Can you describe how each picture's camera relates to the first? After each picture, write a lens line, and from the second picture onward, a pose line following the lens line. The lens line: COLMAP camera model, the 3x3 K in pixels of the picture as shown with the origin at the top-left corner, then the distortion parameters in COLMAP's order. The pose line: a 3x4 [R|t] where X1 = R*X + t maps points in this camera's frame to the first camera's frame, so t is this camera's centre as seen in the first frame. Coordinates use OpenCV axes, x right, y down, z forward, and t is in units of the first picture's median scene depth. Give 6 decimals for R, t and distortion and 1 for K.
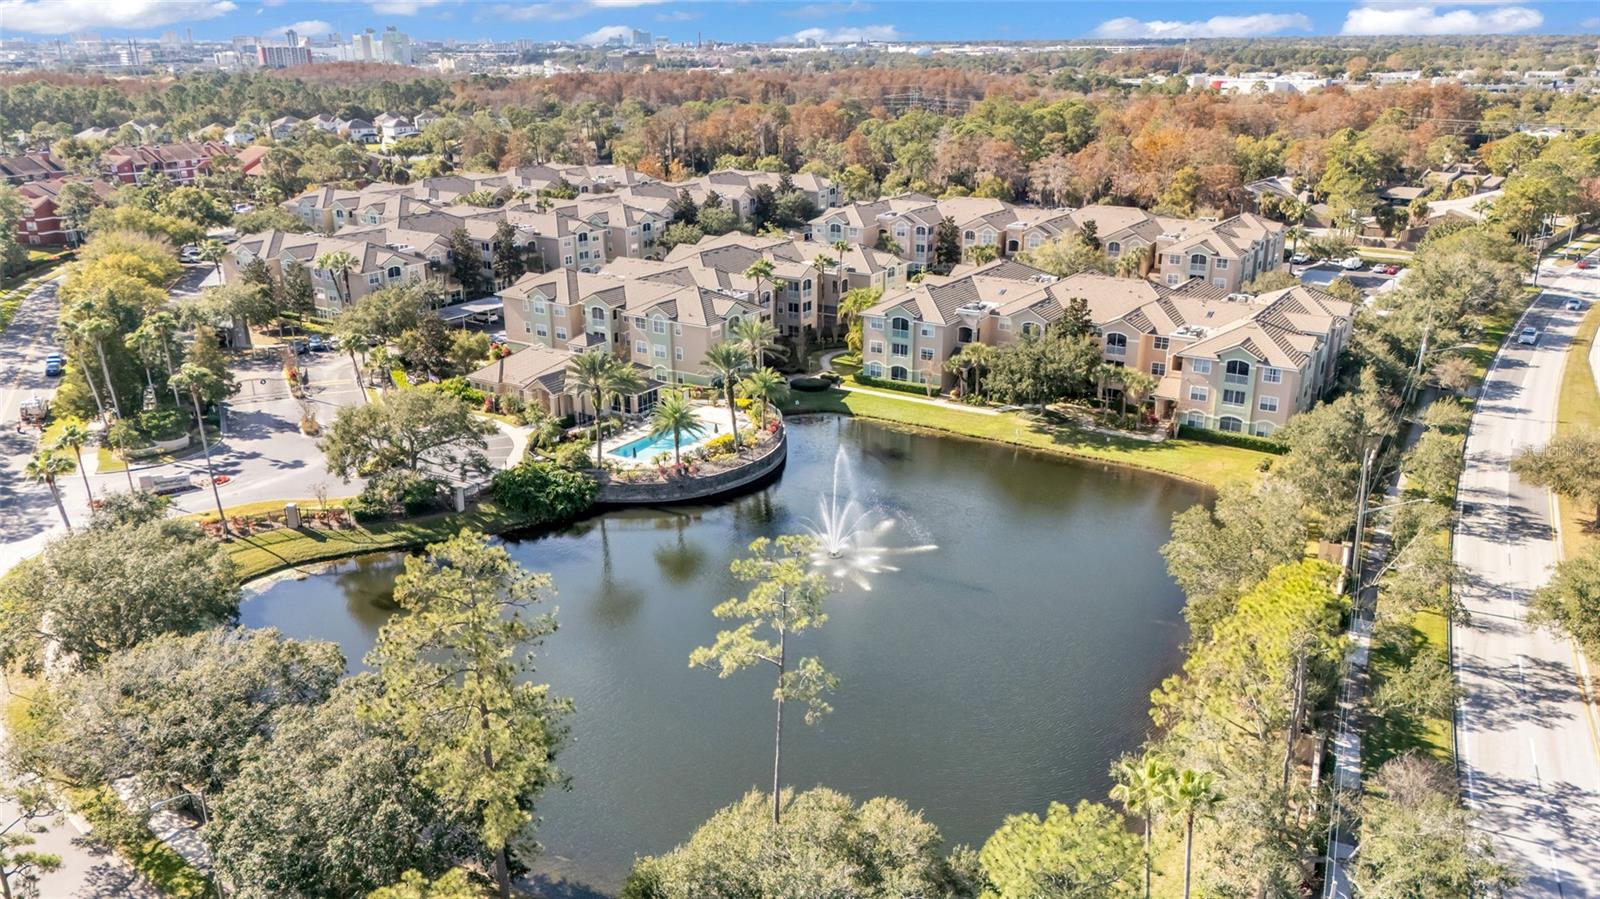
lens RADIAL K [[1183.2, 0, 798.3], [0, 1183.2, 461.7], [0, 0, 1]] dist [0.065805, -0.064267]
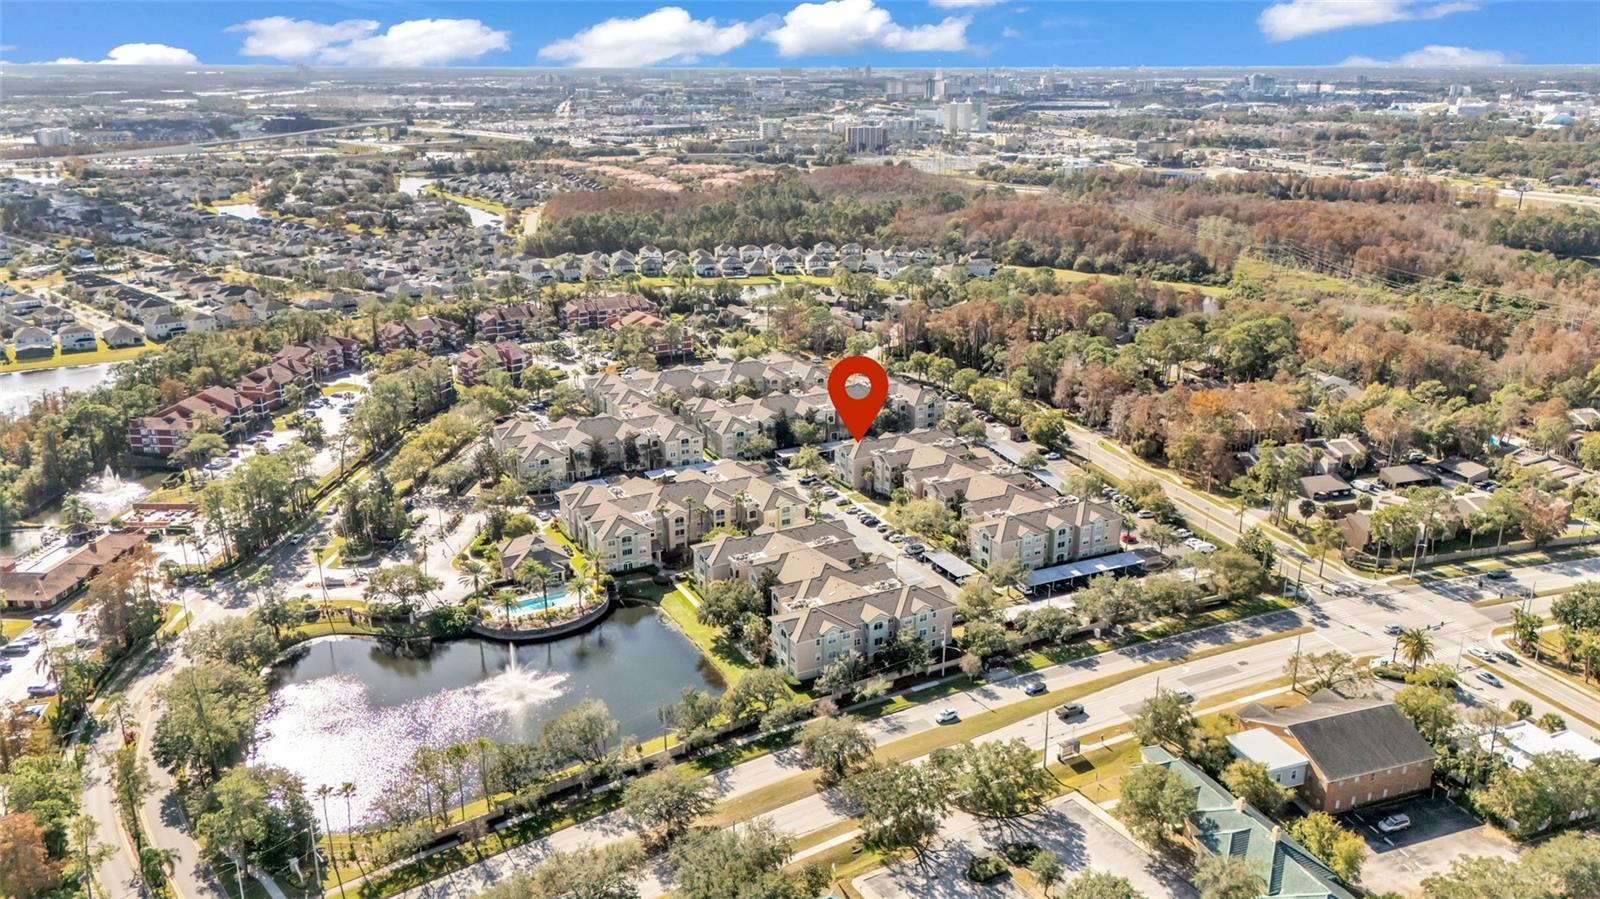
lens RADIAL K [[1183.2, 0, 800.8], [0, 1183.2, 443.7], [0, 0, 1]] dist [0.065805, -0.064267]
pose [[0.869255, 0.154660, -0.469548, 0.980082], [-0.168091, 0.985679, 0.013484, -0.321890], [0.464910, 0.067206, 0.882804, -0.480232]]
